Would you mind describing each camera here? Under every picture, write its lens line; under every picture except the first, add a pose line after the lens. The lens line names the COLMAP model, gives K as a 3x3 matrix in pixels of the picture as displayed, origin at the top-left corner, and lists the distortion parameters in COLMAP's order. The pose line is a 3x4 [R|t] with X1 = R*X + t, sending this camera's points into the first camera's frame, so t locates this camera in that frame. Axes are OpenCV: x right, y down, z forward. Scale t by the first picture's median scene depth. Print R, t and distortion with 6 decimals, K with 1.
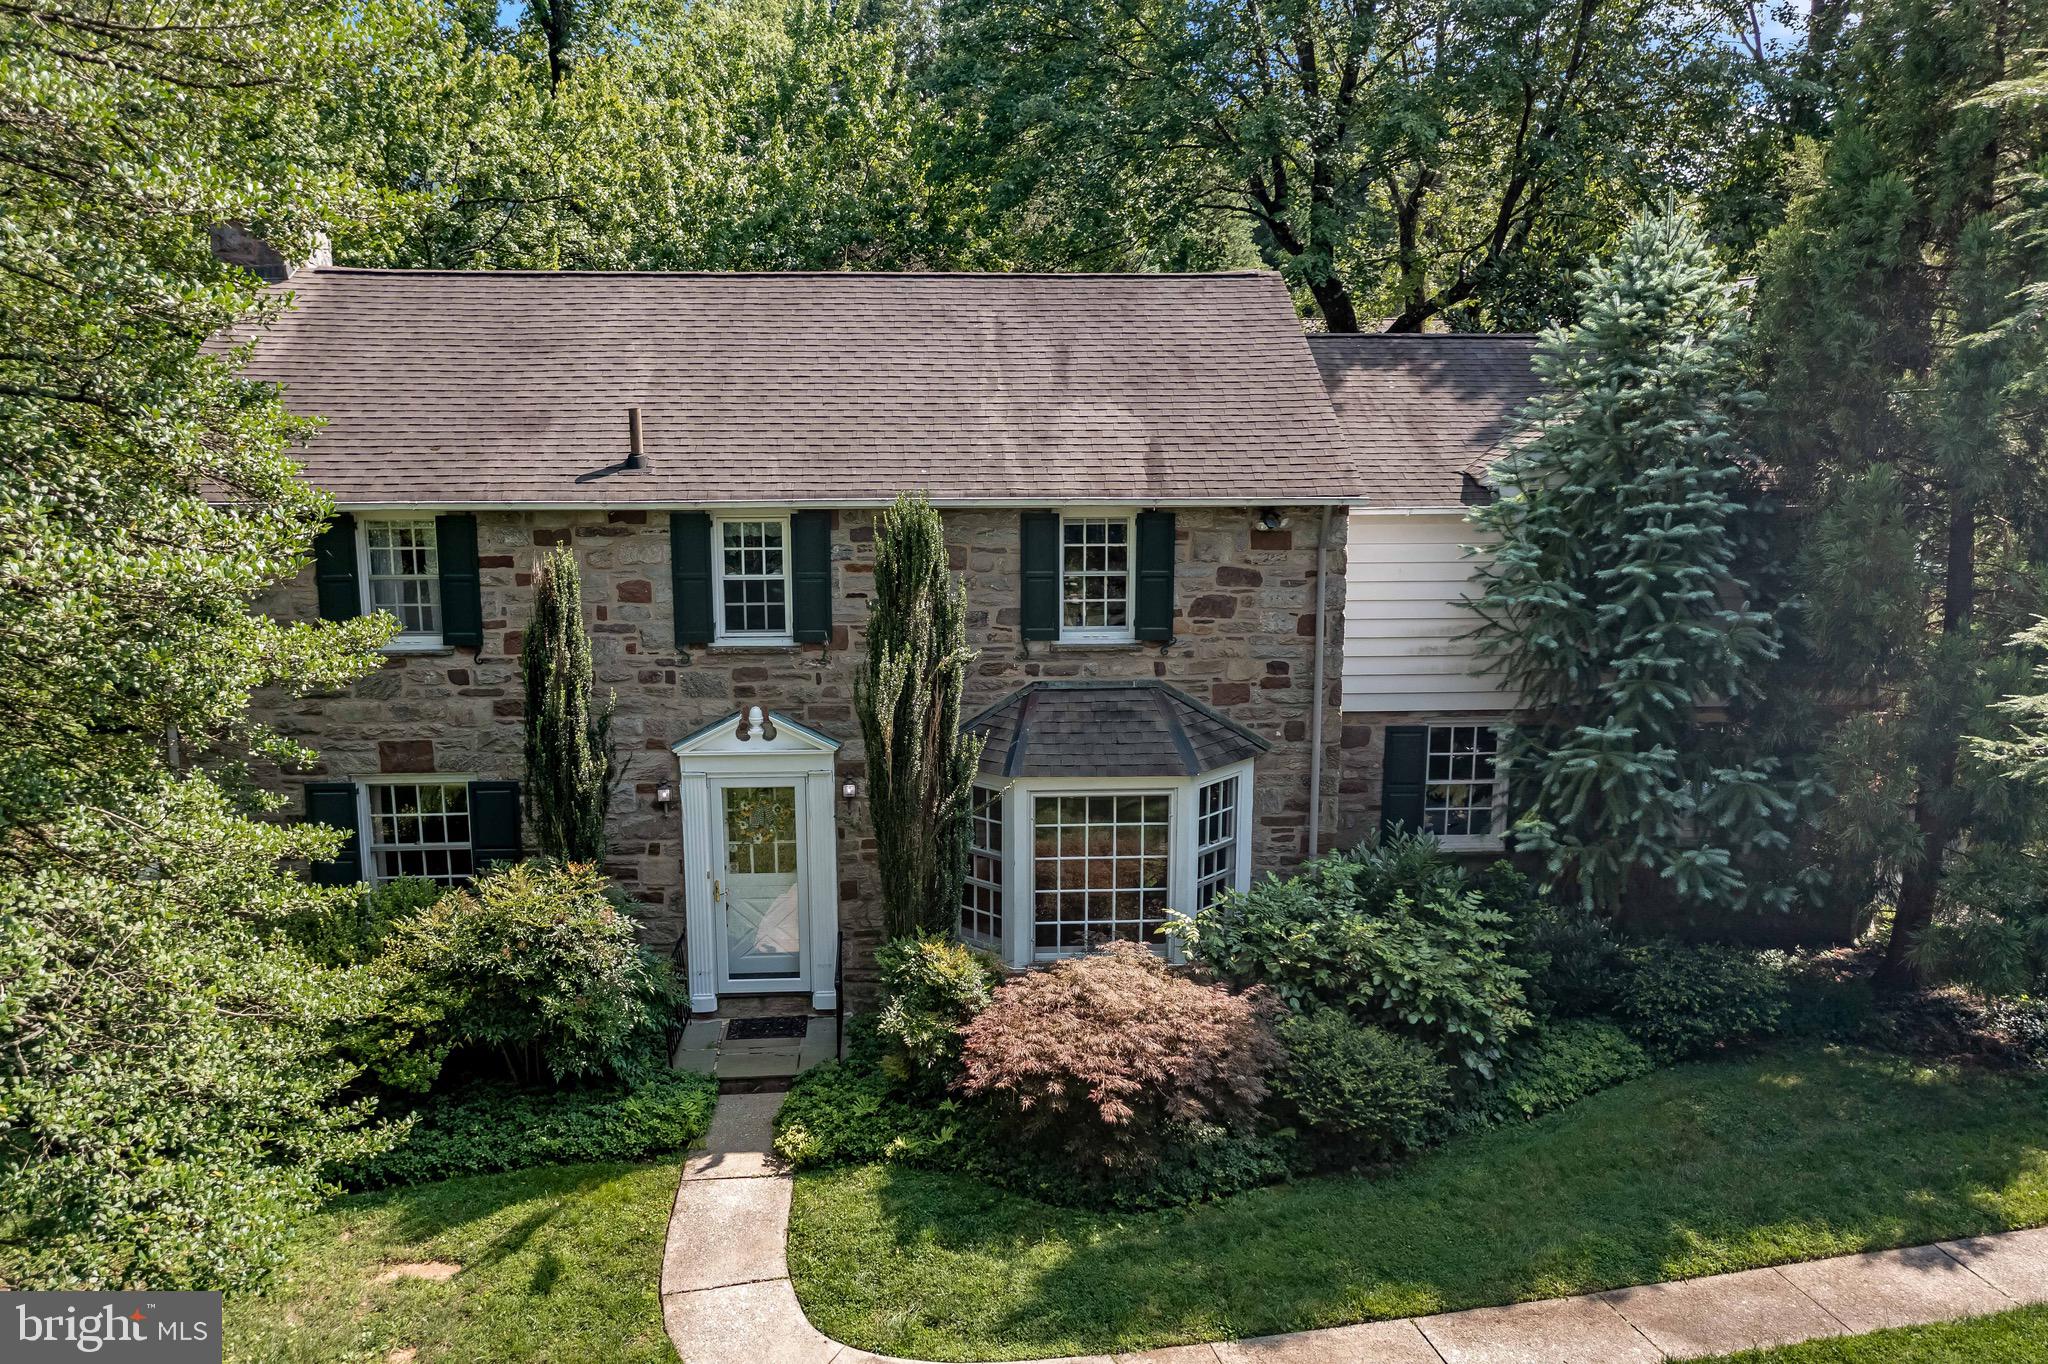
lens RADIAL K [[1619.3, 0, 1024.0], [0, 1619.3, 682.0], [0, 0, 1]] dist [-0.002030, -0.001764]
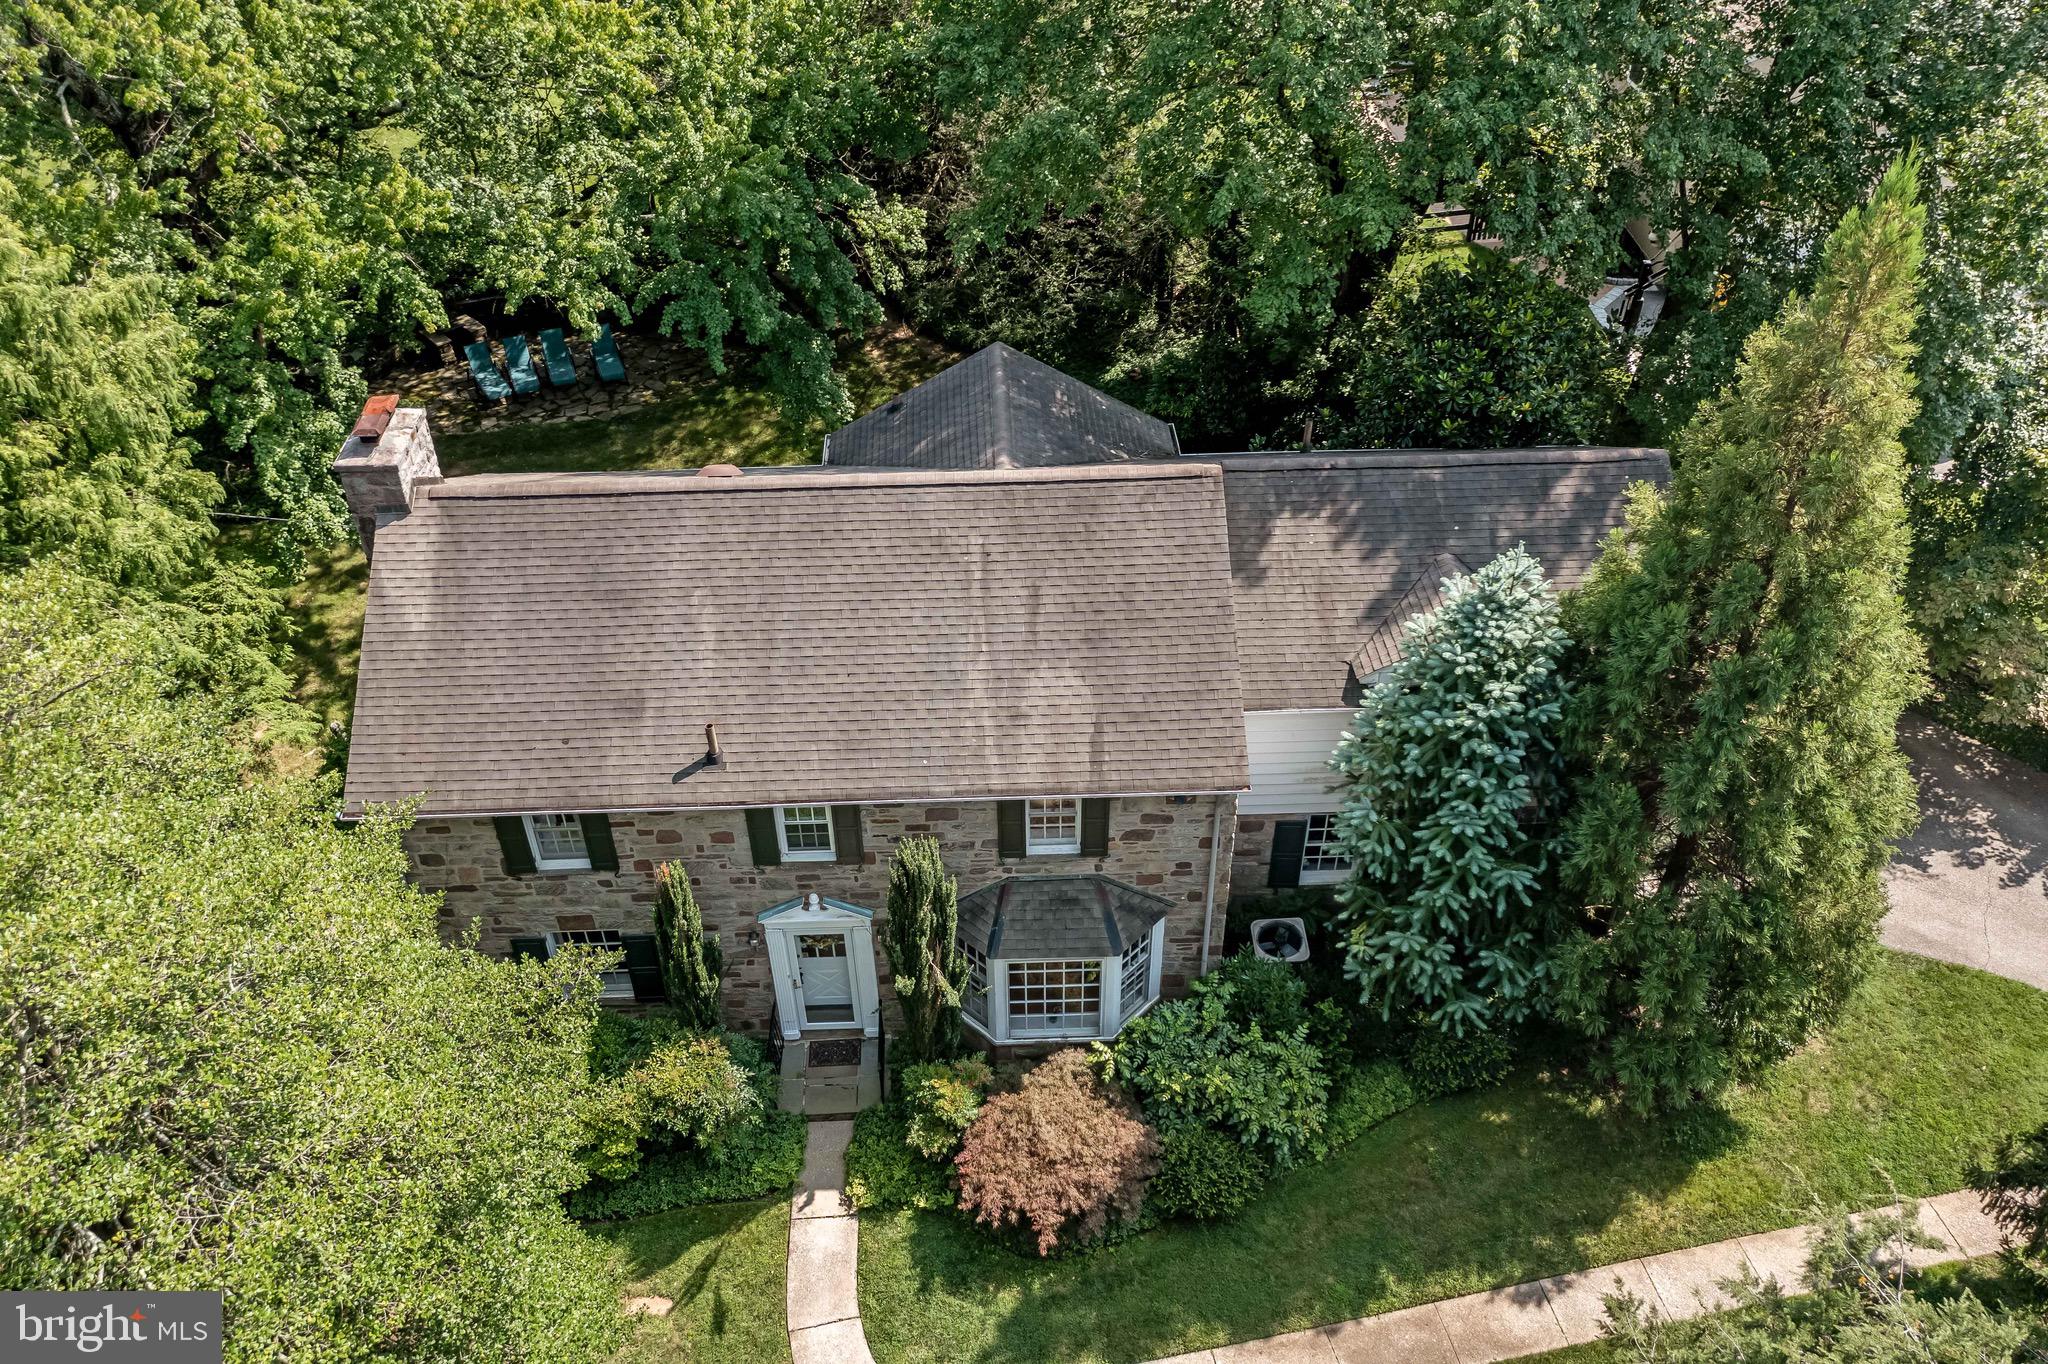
lens RADIAL K [[1619.3, 0, 1024.0], [0, 1619.3, 682.0], [0, 0, 1]] dist [-0.002030, -0.001764]
pose [[0.999534, 0.012394, -0.027895, 0.059099], [0.002776, 0.873155, 0.487435, -0.870286], [0.030398, -0.487285, 0.872714, -0.152667]]
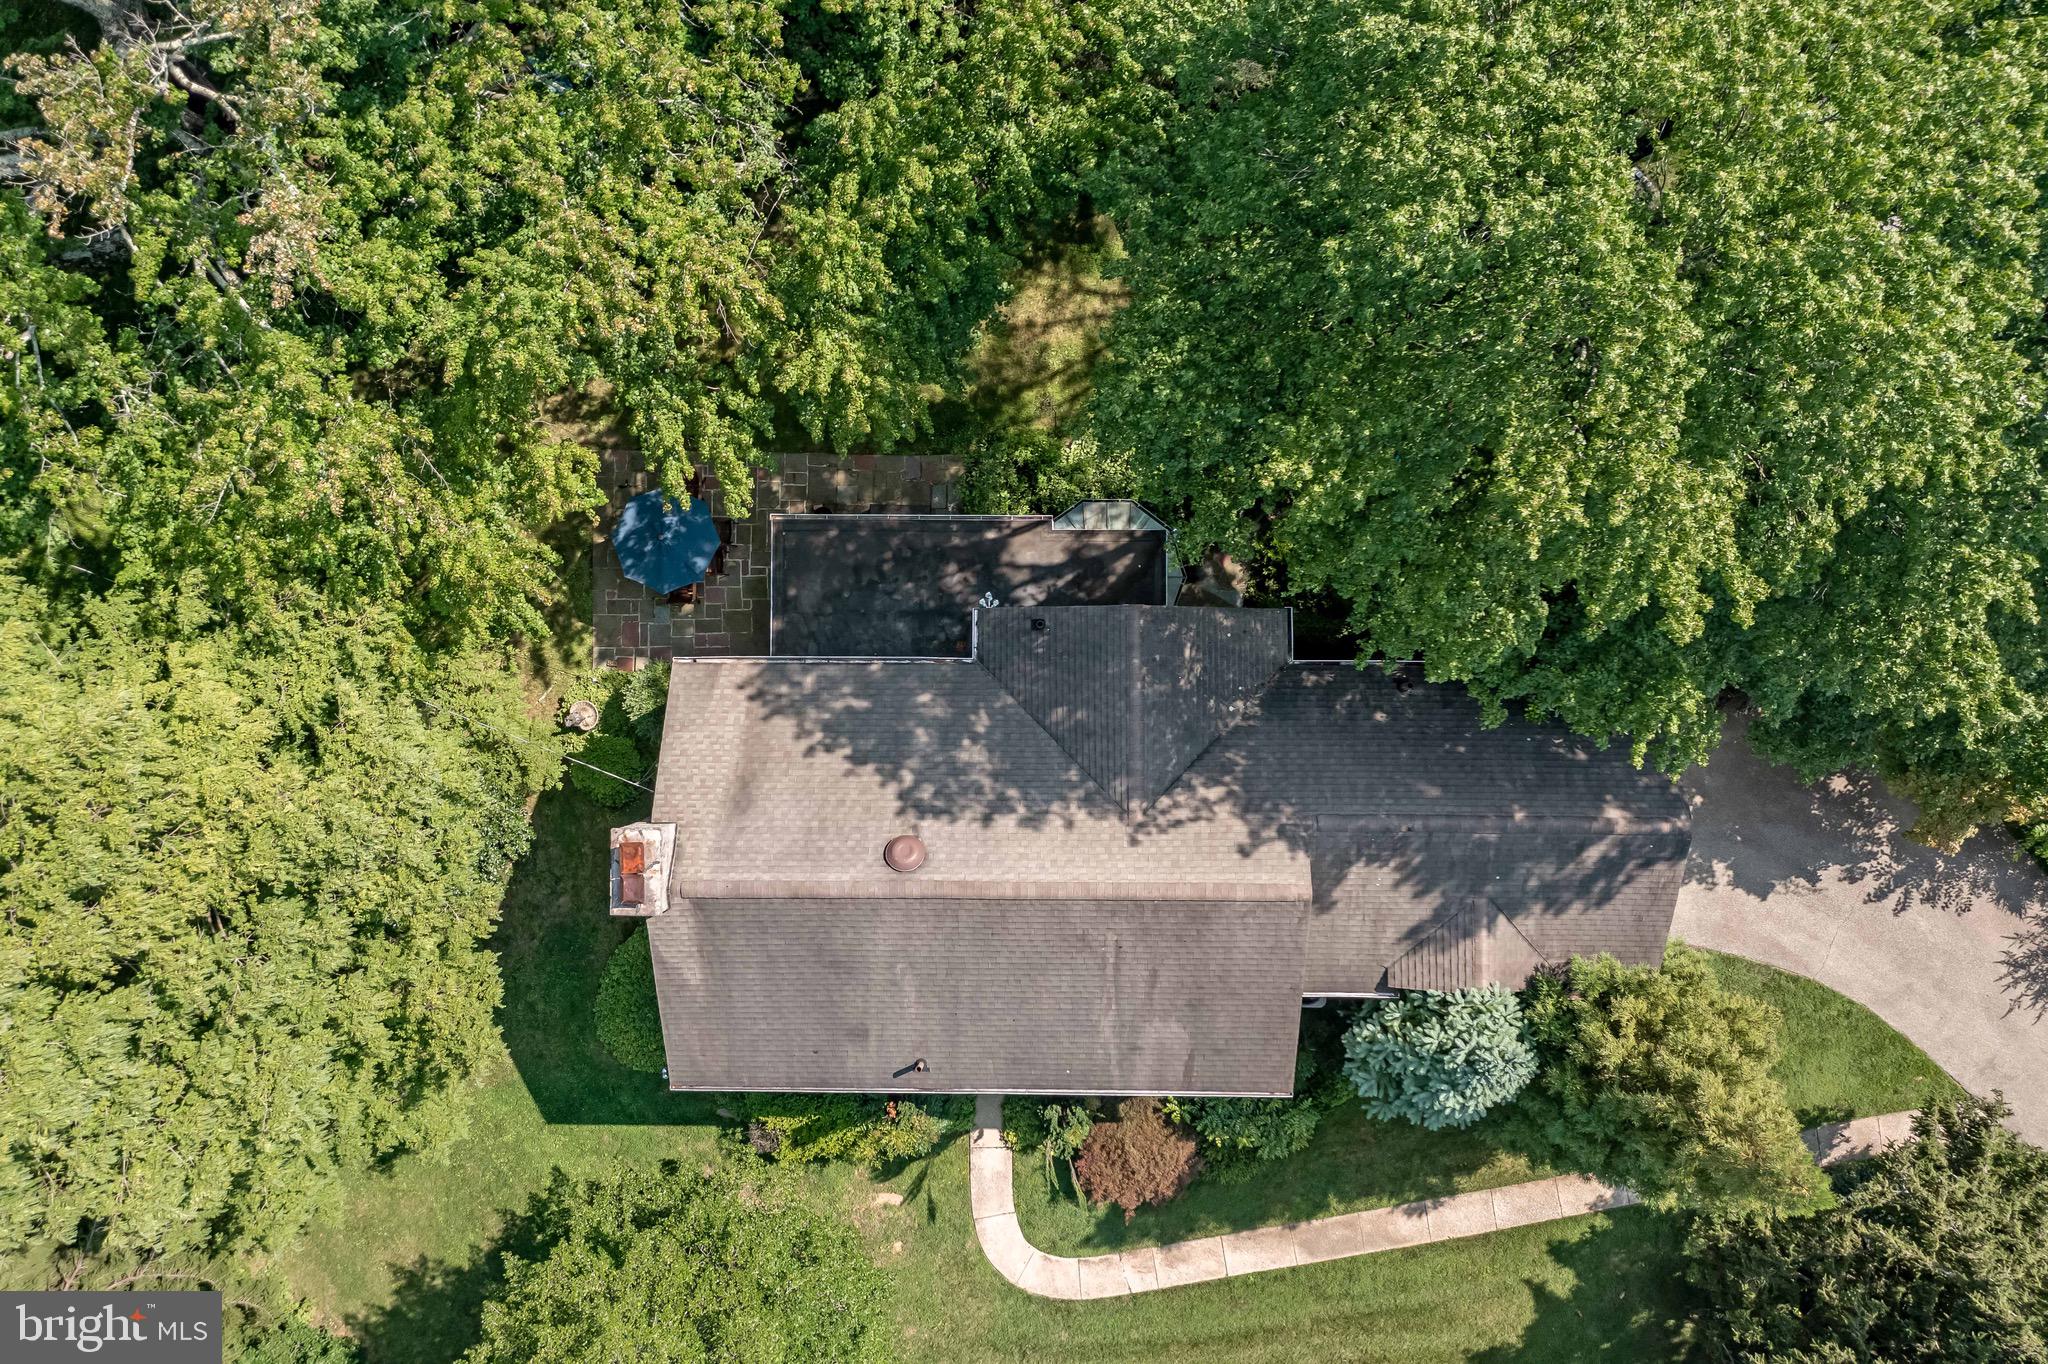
lens RADIAL K [[1619.3, 0, 1024.0], [0, 1619.3, 682.0], [0, 0, 1]] dist [-0.002030, -0.001764]
pose [[0.997442, 0.069919, -0.014833, -0.121182], [0.001134, 0.192017, 0.981391, -2.184759], [0.071466, -0.978898, 0.191447, 1.107433]]
